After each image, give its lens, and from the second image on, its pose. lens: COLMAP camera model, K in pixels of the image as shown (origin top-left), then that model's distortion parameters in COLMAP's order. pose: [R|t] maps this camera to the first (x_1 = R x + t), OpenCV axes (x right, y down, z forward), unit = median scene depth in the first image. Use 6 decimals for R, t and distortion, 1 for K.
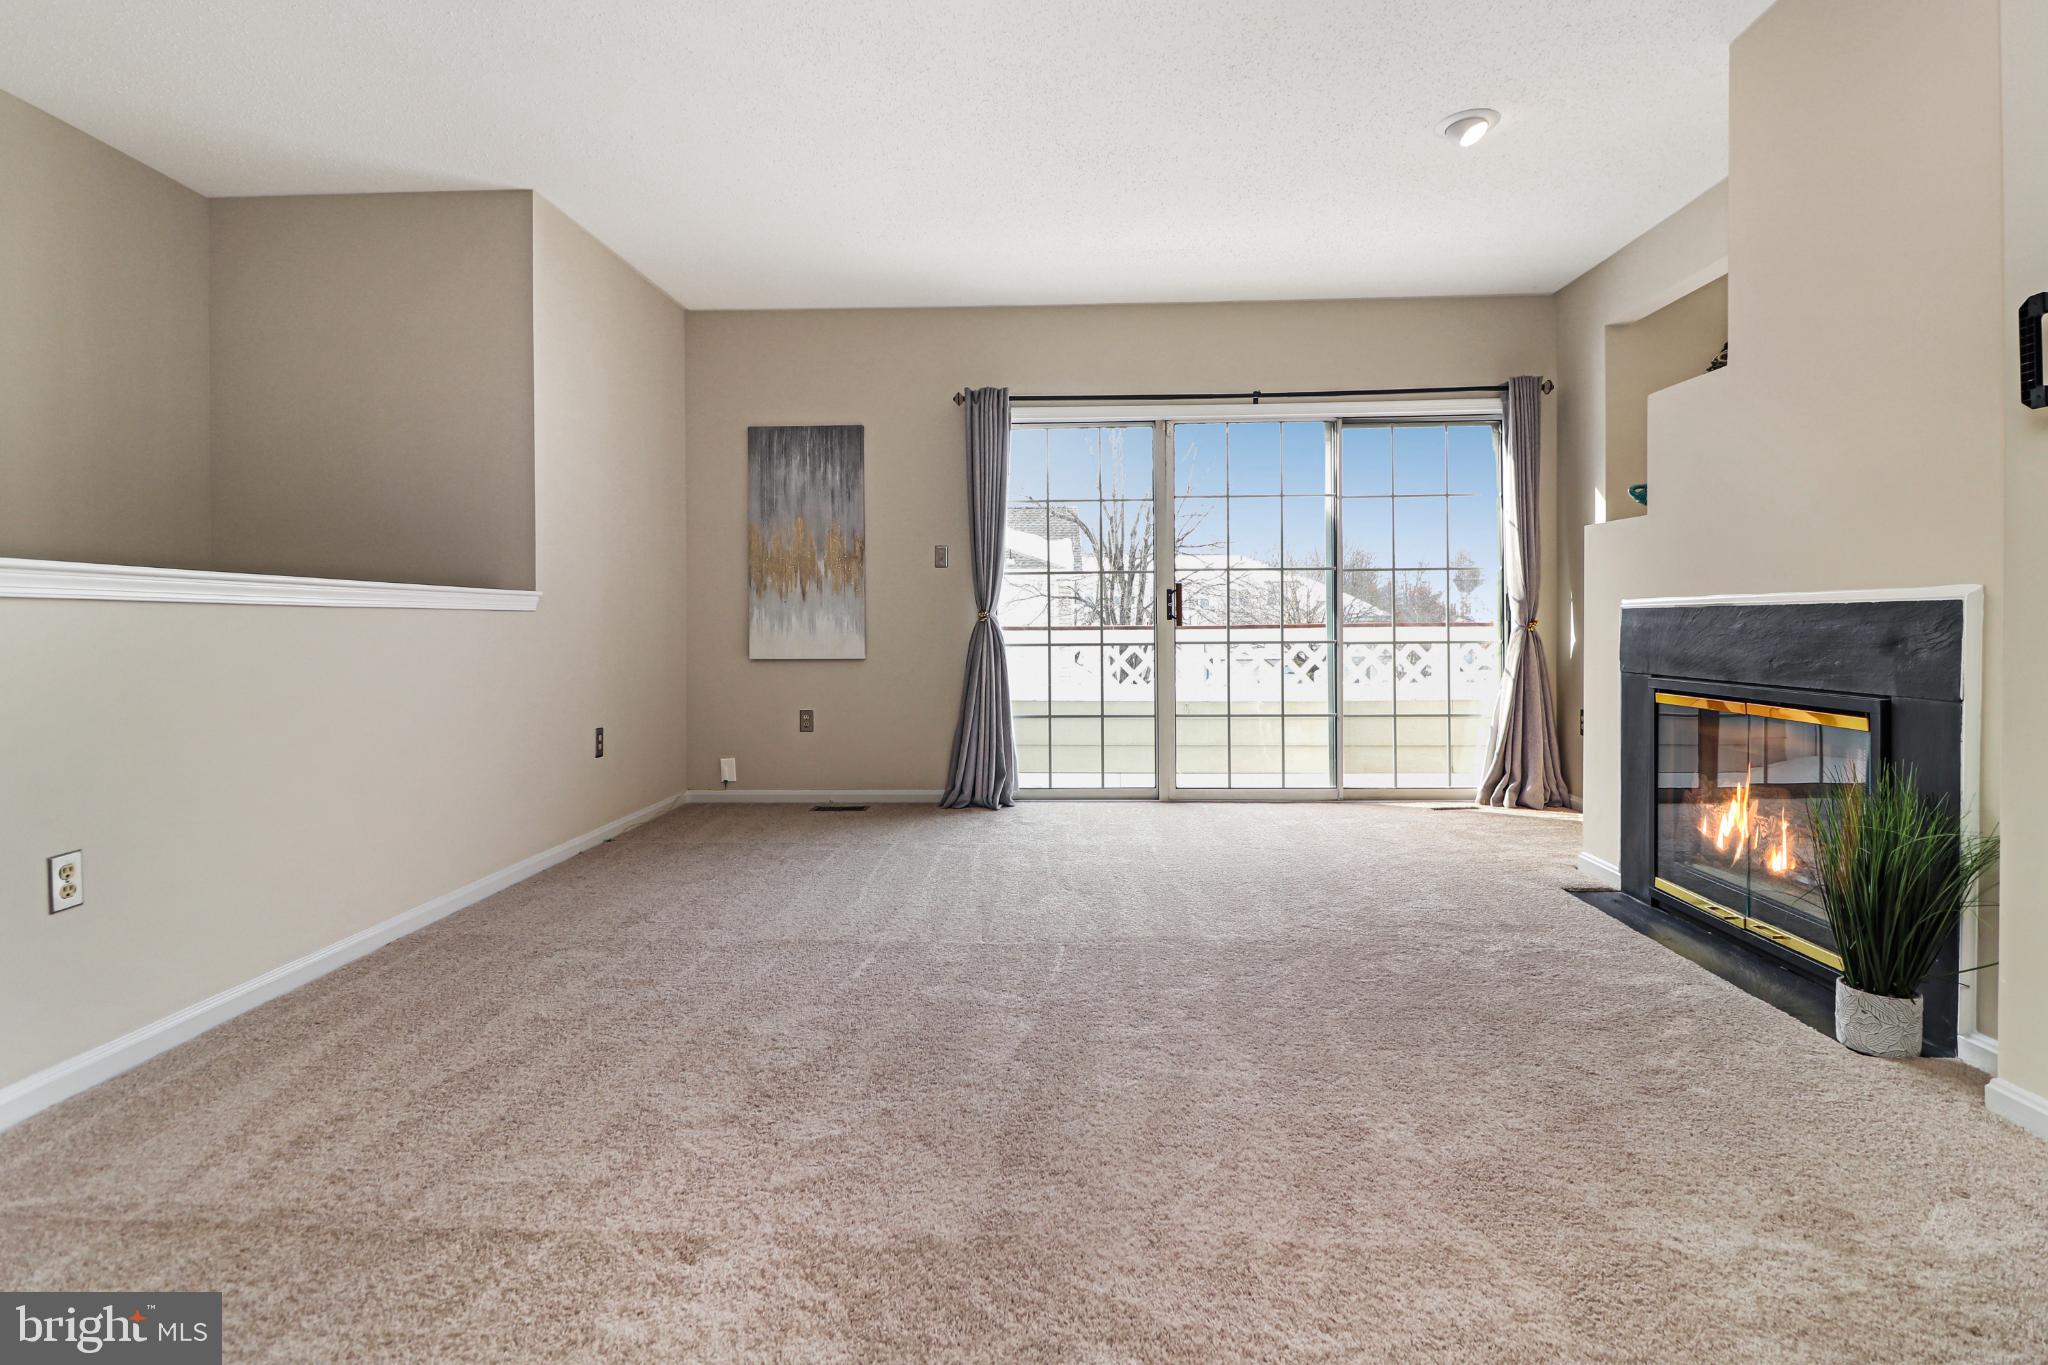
lens RADIAL K [[985.0, 0, 1033.7], [0, 985.0, 634.3], [0, 0, 1]] dist [0.007381, -0.000013]
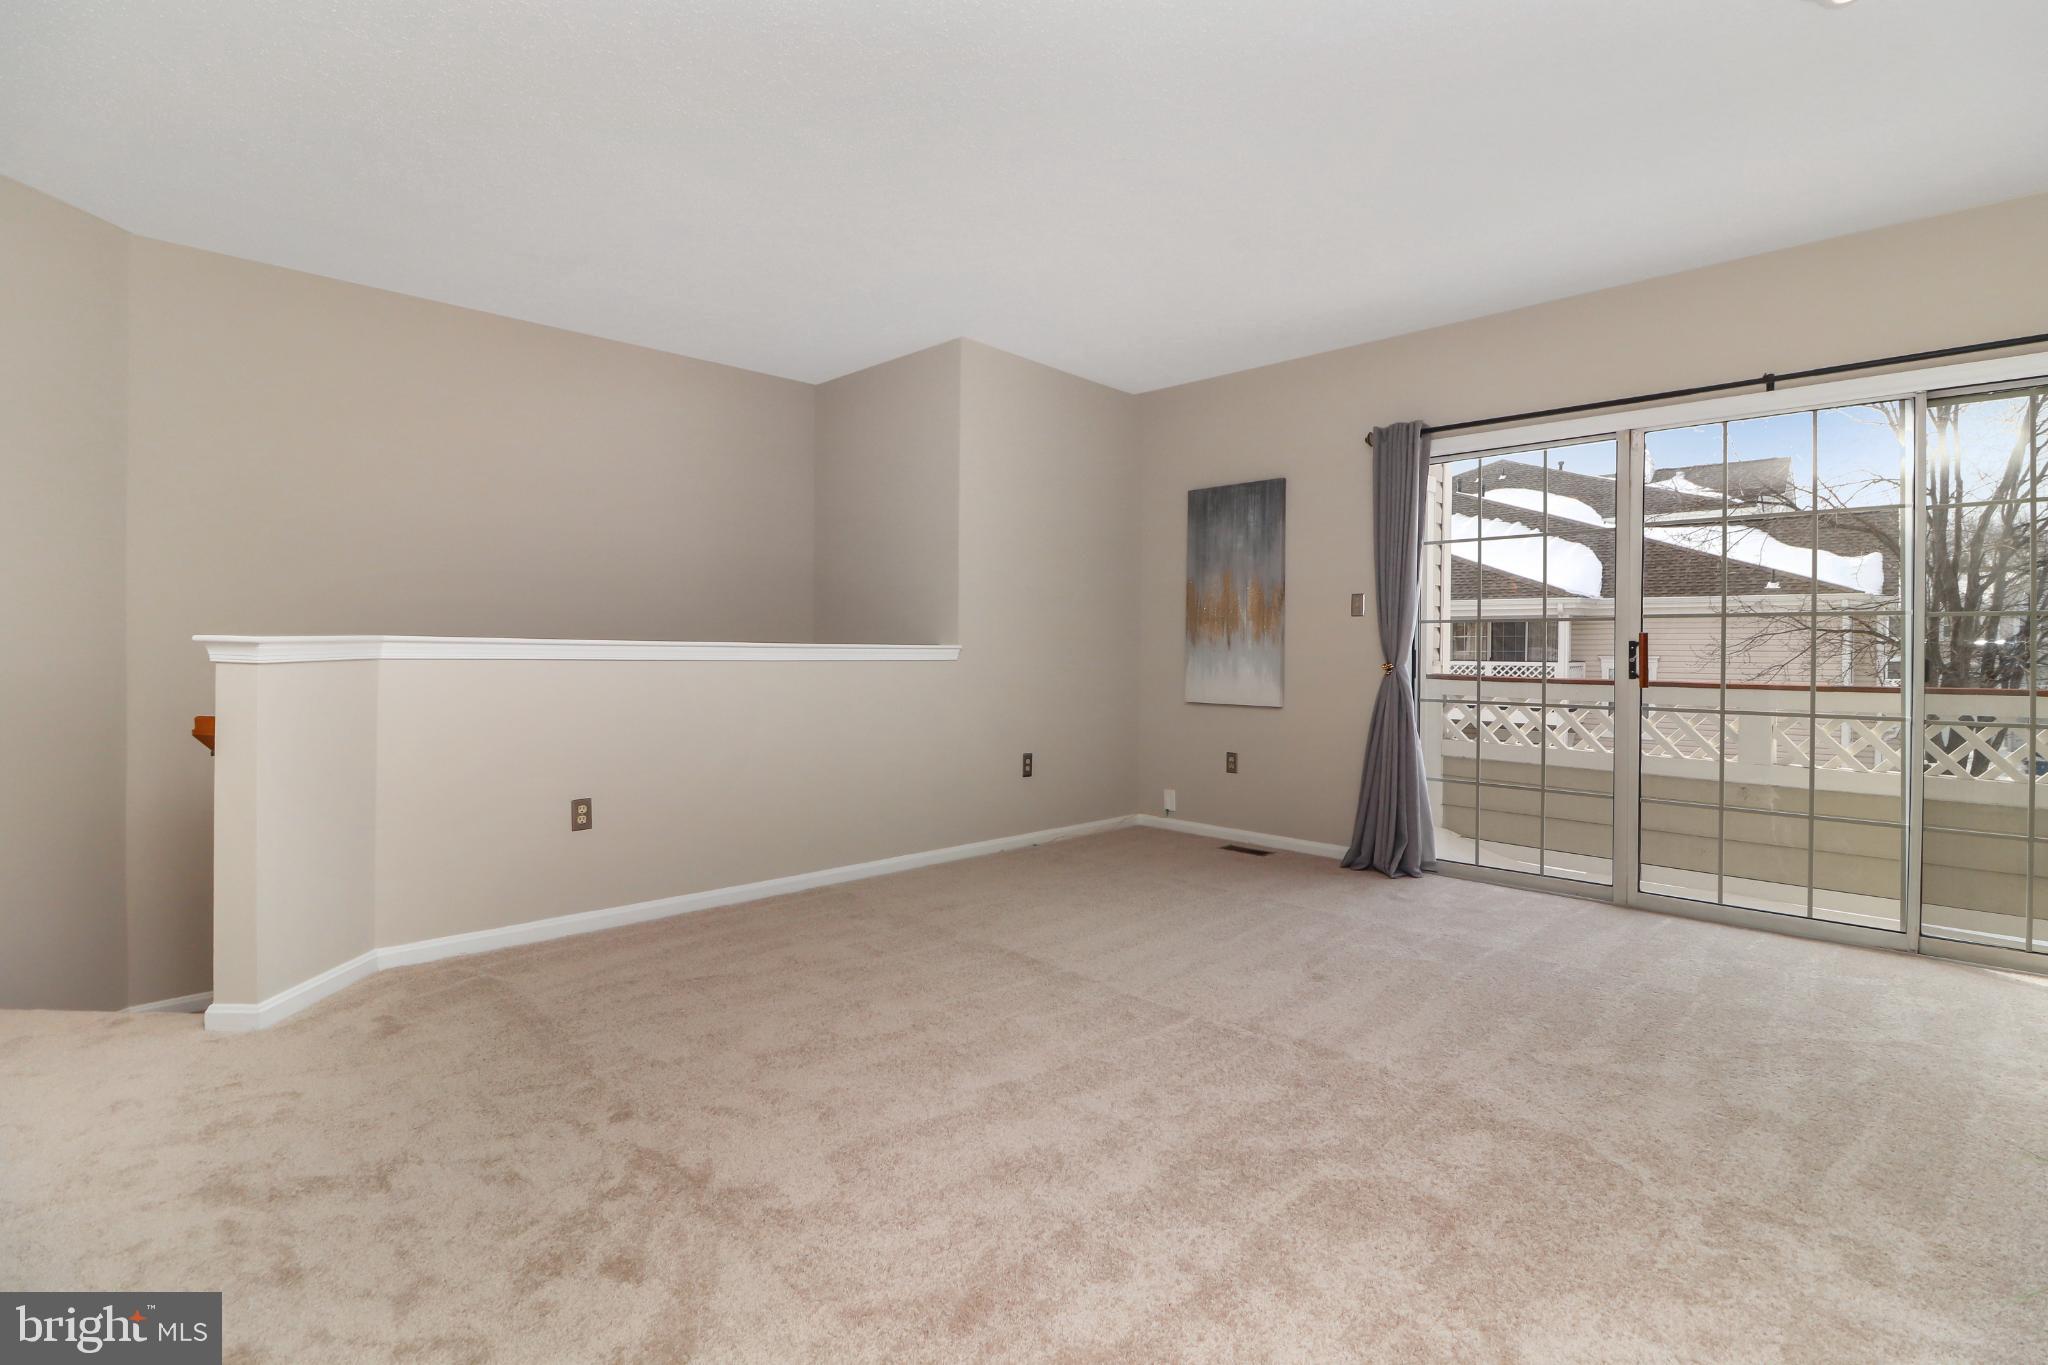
lens RADIAL K [[948.4, 0, 1035.7], [0, 948.4, 657.7], [0, 0, 1]] dist [0.005986, -0.017508]
pose [[0.734117, 0.018041, -0.678783, 0.313662], [-0.022053, 0.999753, 0.002721, -0.023834], [0.678664, 0.012972, 0.734334, 0.110897]]
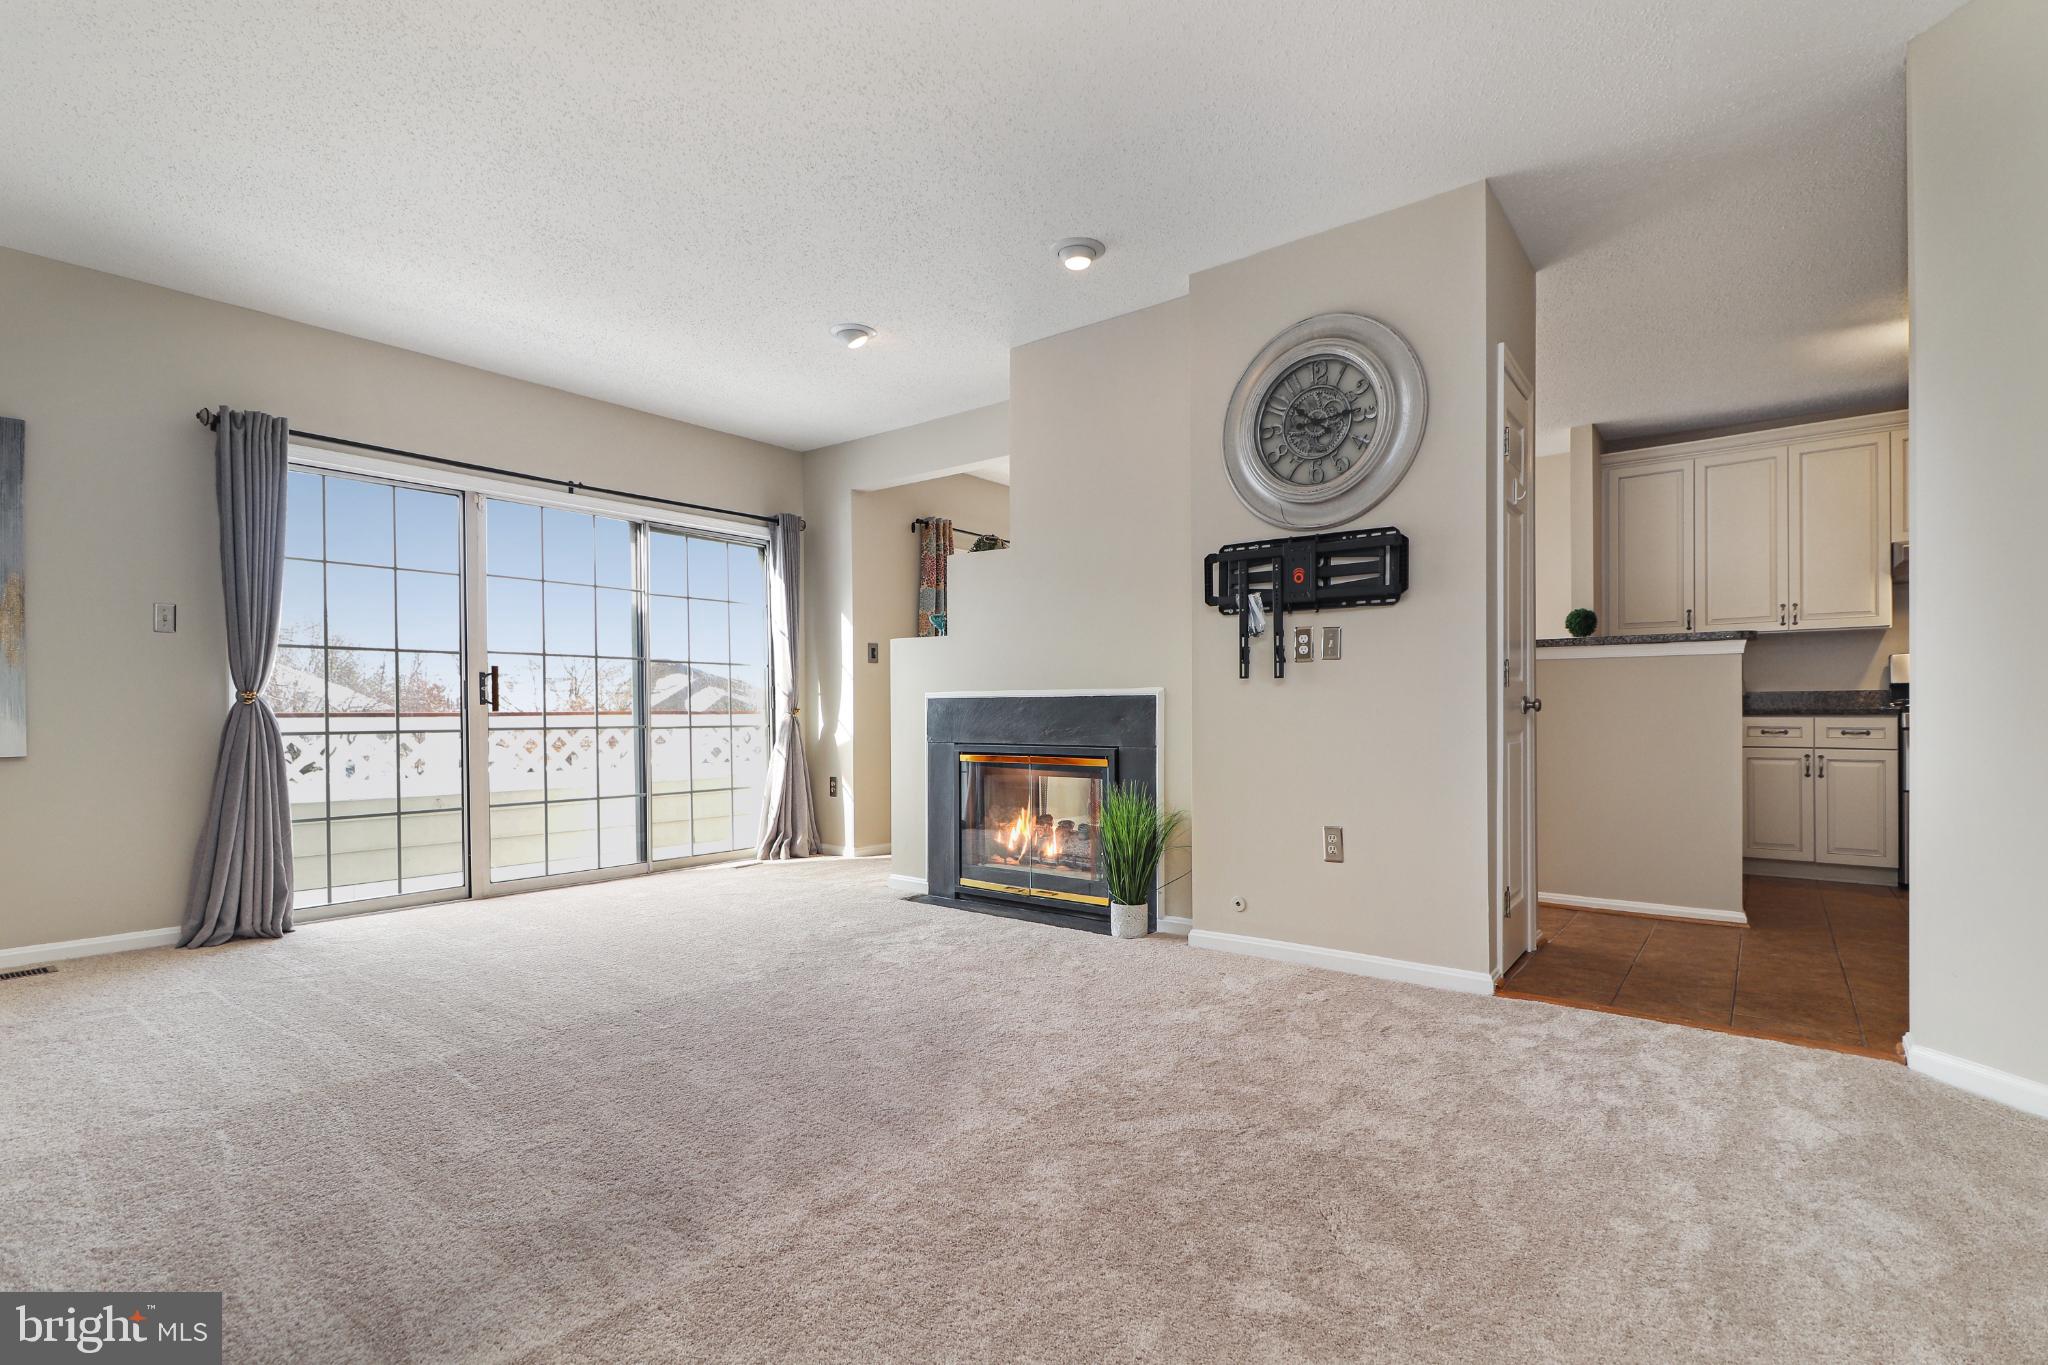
lens RADIAL K [[971.5, 0, 1030.3], [0, 971.5, 721.6], [0, 0, 1]] dist [0.000460, 0.000128]
pose [[0.586433, -0.003139, 0.809992, -0.317214], [0.008851, 0.999958, -0.002533, 0.008174], [-0.809949, 0.008654, 0.586436, 0.031538]]
